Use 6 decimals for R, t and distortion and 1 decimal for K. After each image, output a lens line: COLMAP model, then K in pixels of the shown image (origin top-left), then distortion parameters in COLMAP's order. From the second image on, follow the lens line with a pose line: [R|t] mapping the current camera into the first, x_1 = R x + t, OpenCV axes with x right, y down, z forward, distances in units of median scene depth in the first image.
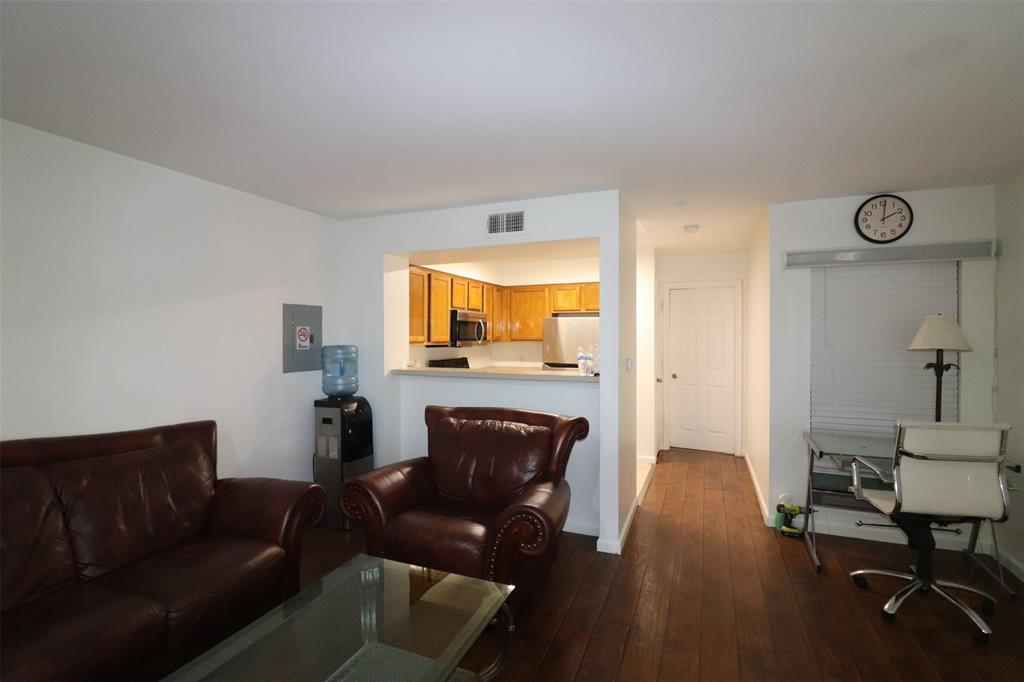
lens RADIAL K [[474.5, 0, 512.4], [0, 474.5, 335.1], [0, 0, 1]] dist [-0.011521, -0.007630]
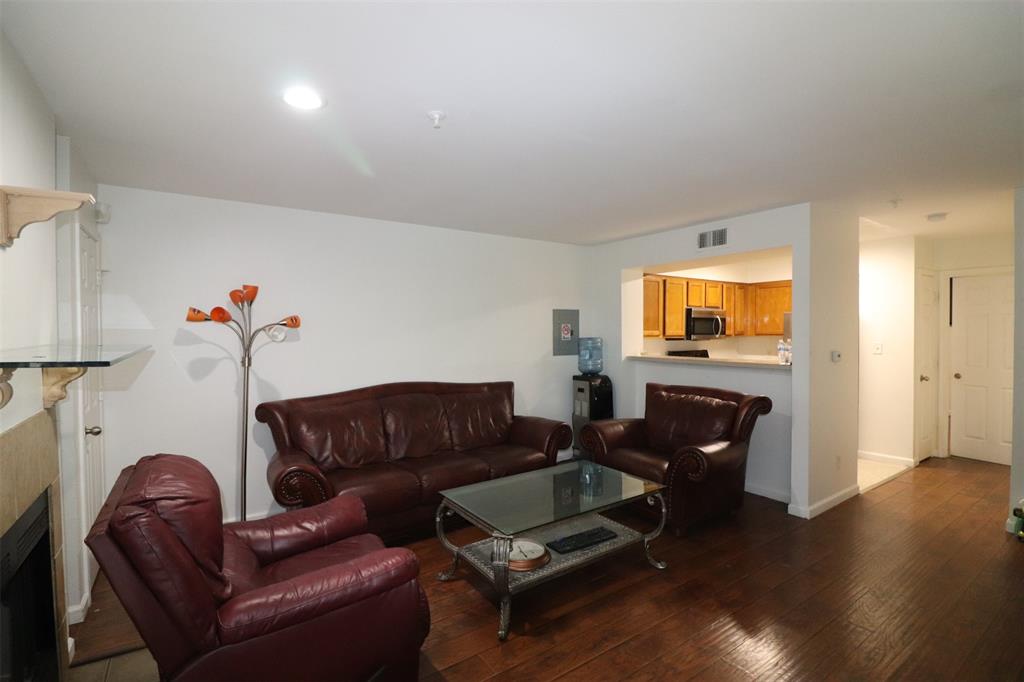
lens RADIAL K [[474.5, 0, 506.2], [0, 474.5, 336.6], [0, 0, 1]] dist [-0.011521, -0.007630]
pose [[0.829129, 0.003779, -0.559045, 0.212199], [0.003419, 0.999924, 0.011830, 0.001495], [0.559047, -0.011720, 0.829053, -0.299133]]
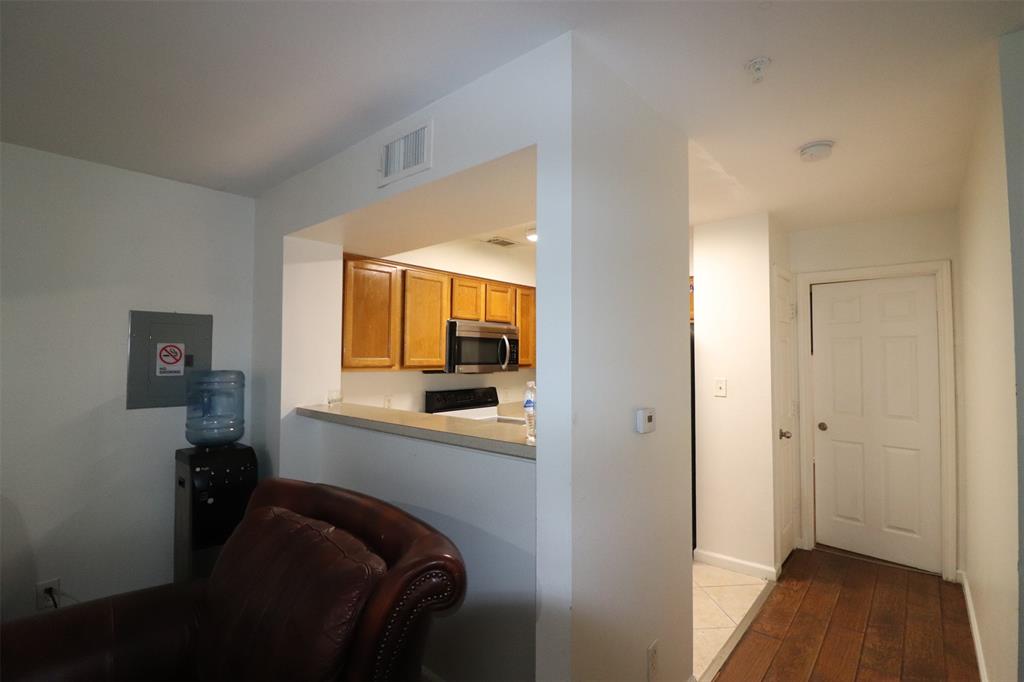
lens RADIAL K [[474.5, 0, 512.9], [0, 474.5, 336.1], [0, 0, 1]] dist [-0.011521, -0.007630]
pose [[0.947159, -0.010127, -0.320604, 0.261938], [-0.004284, 0.999013, -0.044213, 0.000108], [0.320735, 0.043251, 0.946181, 0.481491]]
